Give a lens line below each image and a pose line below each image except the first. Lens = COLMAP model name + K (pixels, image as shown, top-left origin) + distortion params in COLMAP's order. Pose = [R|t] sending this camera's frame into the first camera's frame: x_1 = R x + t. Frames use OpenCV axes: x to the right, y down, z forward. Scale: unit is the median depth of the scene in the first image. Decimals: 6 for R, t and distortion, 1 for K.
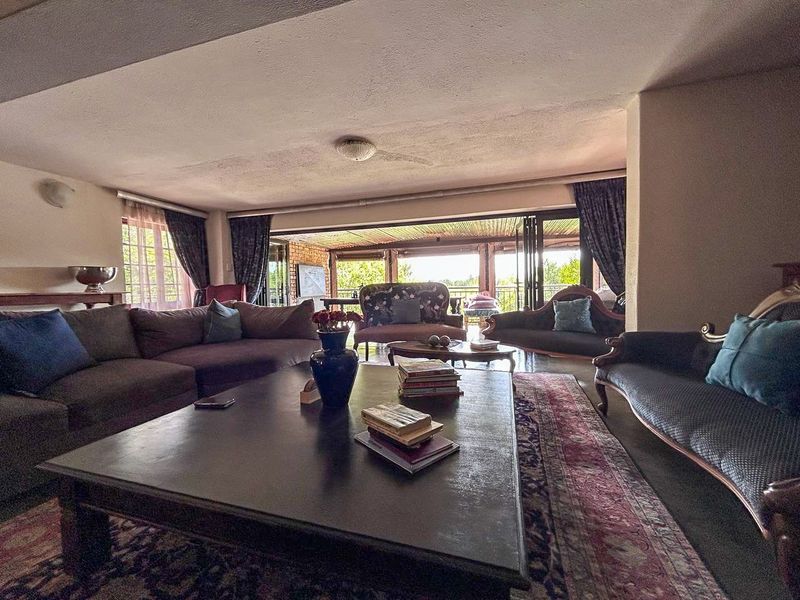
lens RADIAL K [[323.9, 0, 400.0], [0, 323.9, 300.0], [0, 0, 1]] dist [-0.002678, 0.000110]
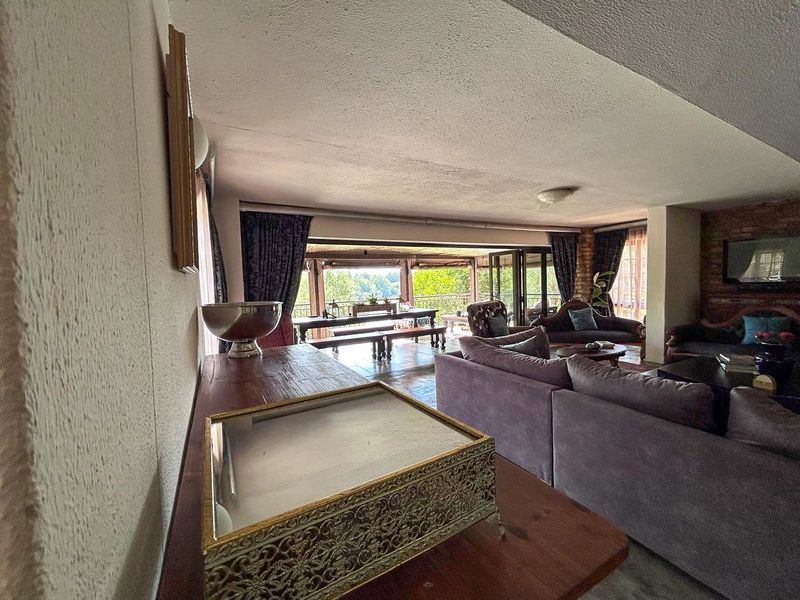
lens RADIAL K [[323.9, 0, 400.0], [0, 323.9, 300.0], [0, 0, 1]] dist [-0.002678, 0.000110]
pose [[0.687427, -0.043651, 0.724940, -0.893469], [0.048087, 0.998737, 0.014539, -0.080786], [-0.724660, 0.024866, 0.688658, 0.390559]]
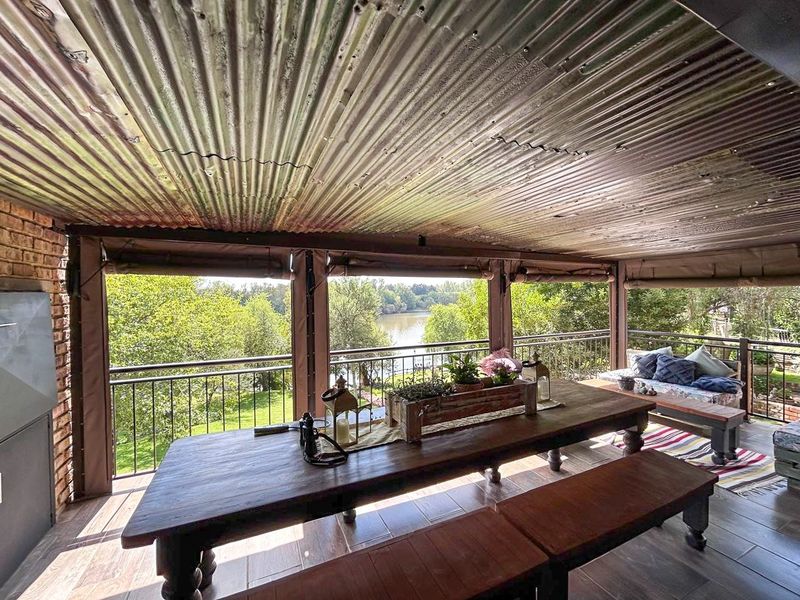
lens RADIAL K [[323.9, 0, 400.0], [0, 323.9, 300.0], [0, 0, 1]] dist [-0.002678, 0.000110]
pose [[0.744217, 0.003794, 0.667927, -0.352644], [0.015360, 0.999622, -0.022793, -0.153280], [-0.667761, 0.027222, 0.743878, 1.123238]]
